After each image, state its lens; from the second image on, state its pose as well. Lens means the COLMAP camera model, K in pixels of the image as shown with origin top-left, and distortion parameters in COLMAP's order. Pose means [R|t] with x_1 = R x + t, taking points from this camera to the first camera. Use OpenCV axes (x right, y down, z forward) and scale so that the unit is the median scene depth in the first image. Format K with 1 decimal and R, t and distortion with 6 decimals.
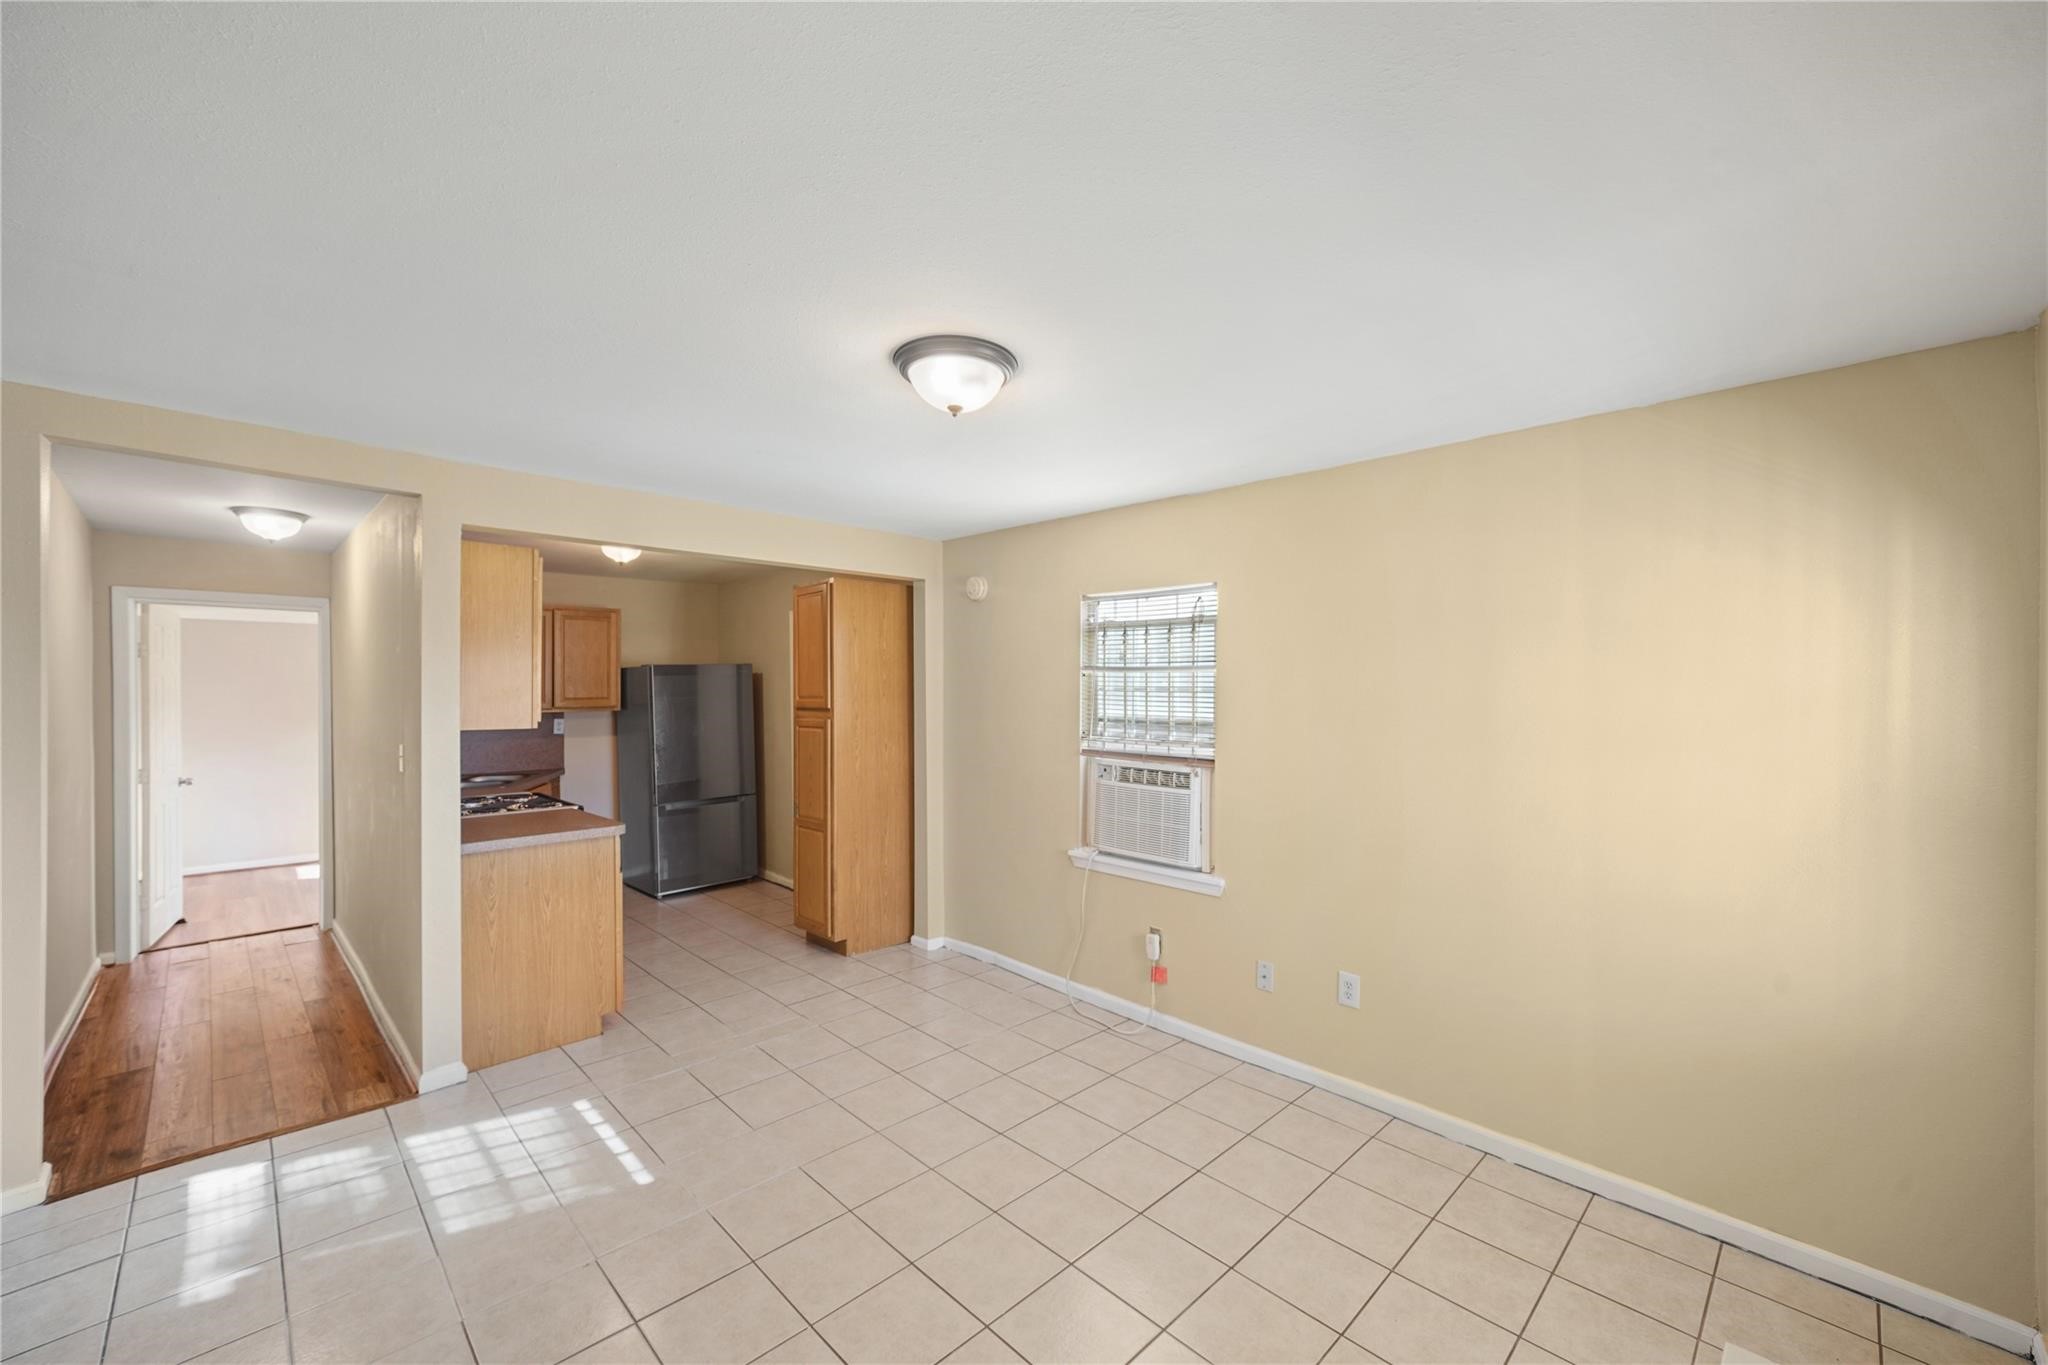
lens RADIAL K [[815.8, 0, 1030.2], [0, 815.8, 687.8], [0, 0, 1]] dist [0.002715, -0.000044]
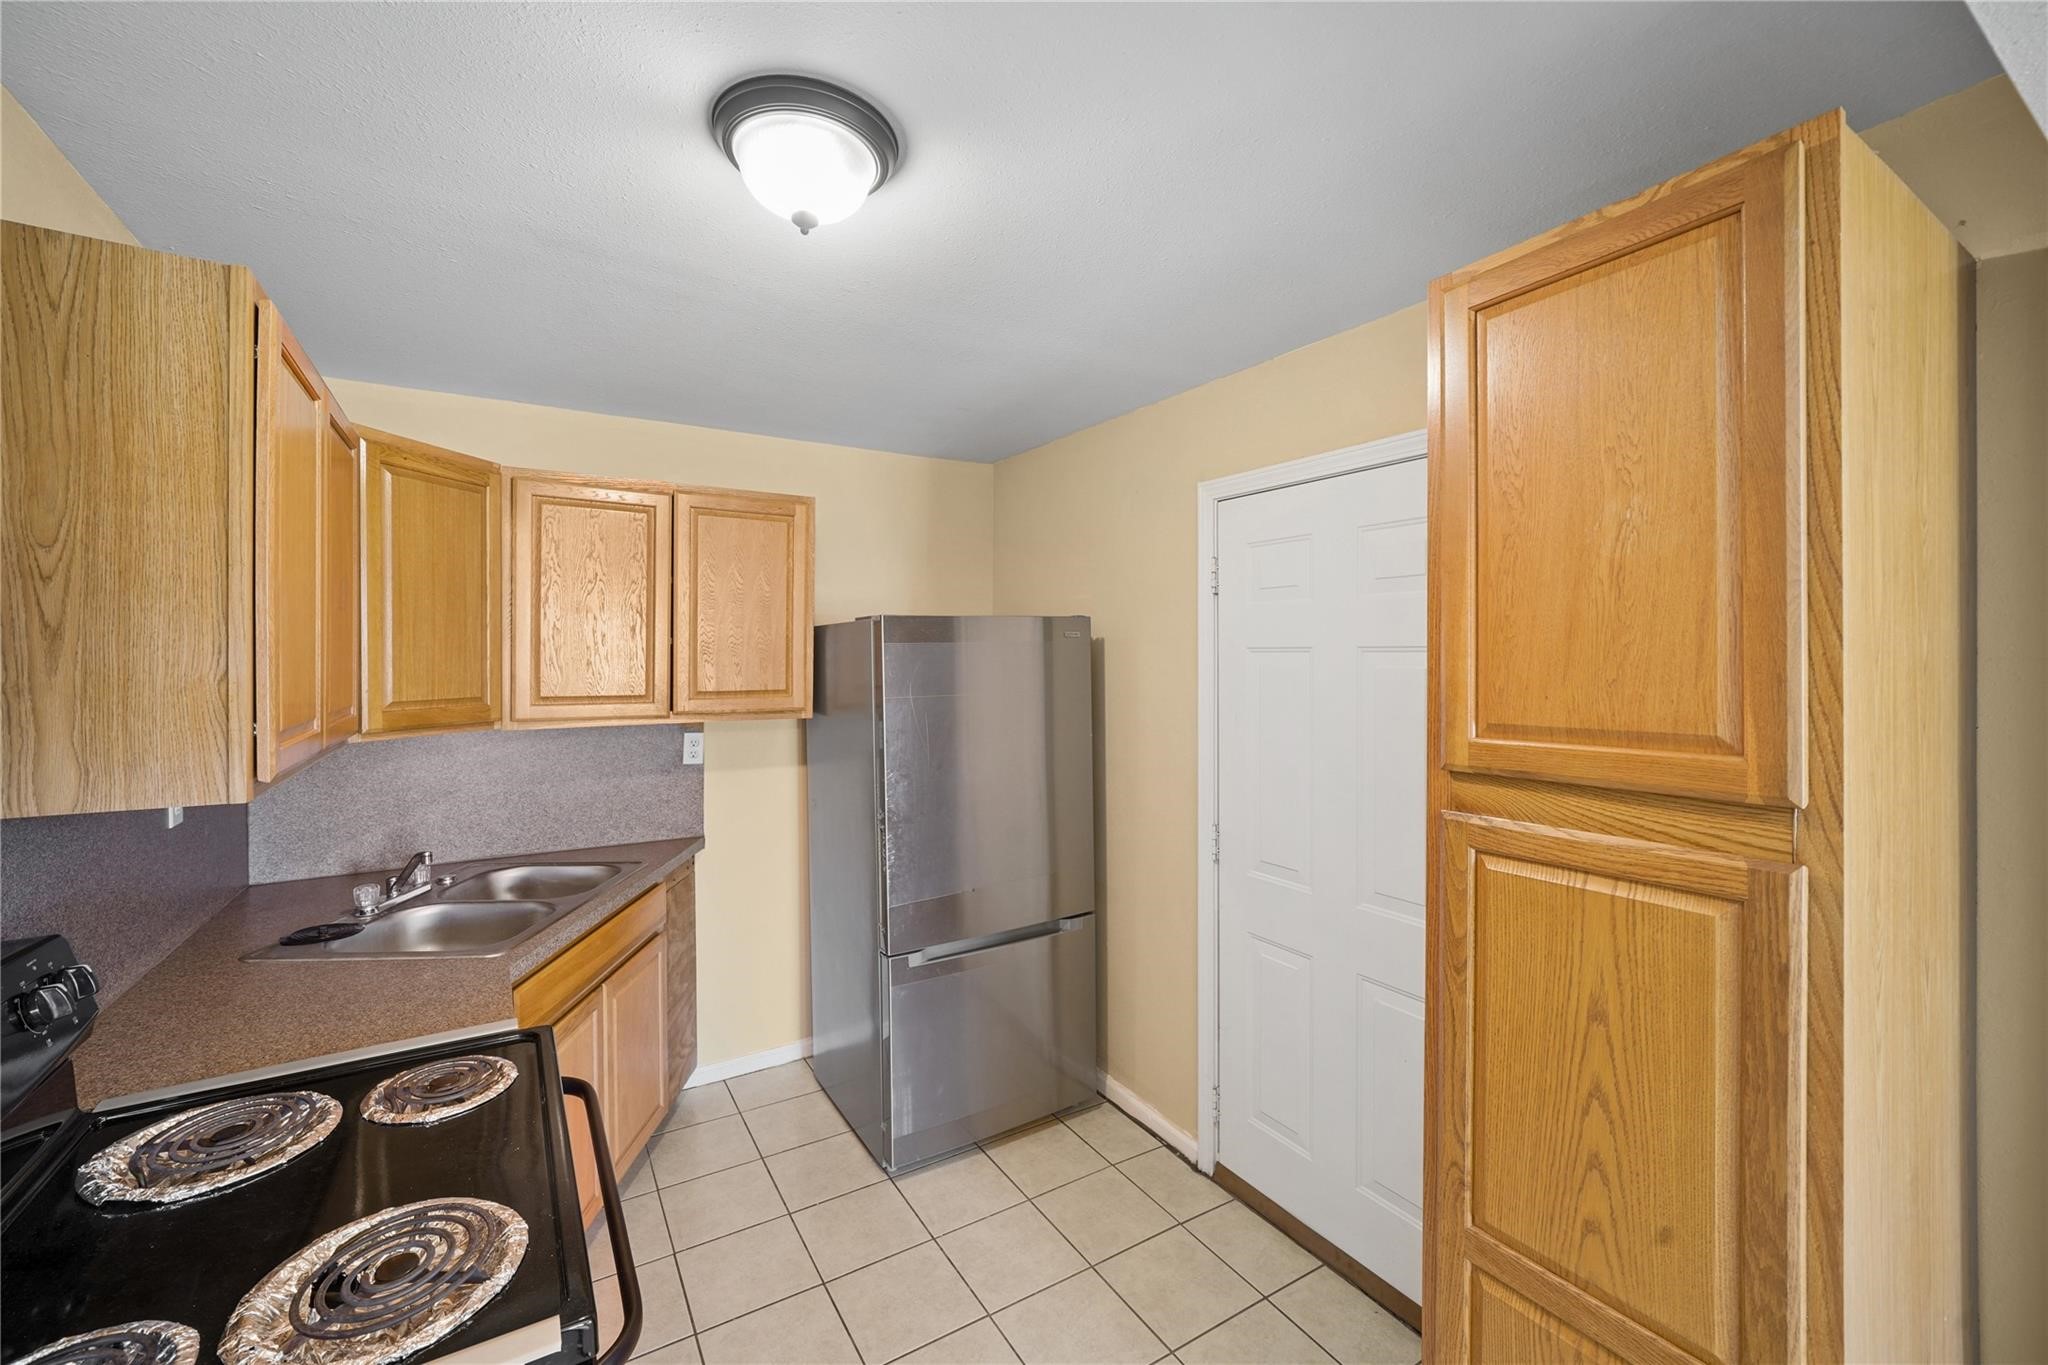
lens RADIAL K [[815.8, 0, 1021.4], [0, 815.8, 663.7], [0, 0, 1]] dist [0.002715, -0.000044]
pose [[0.972908, 0.006634, -0.231099, -0.283651], [-0.006250, 0.999978, 0.002392, -0.004886], [0.231110, -0.000883, 0.972927, 0.584355]]
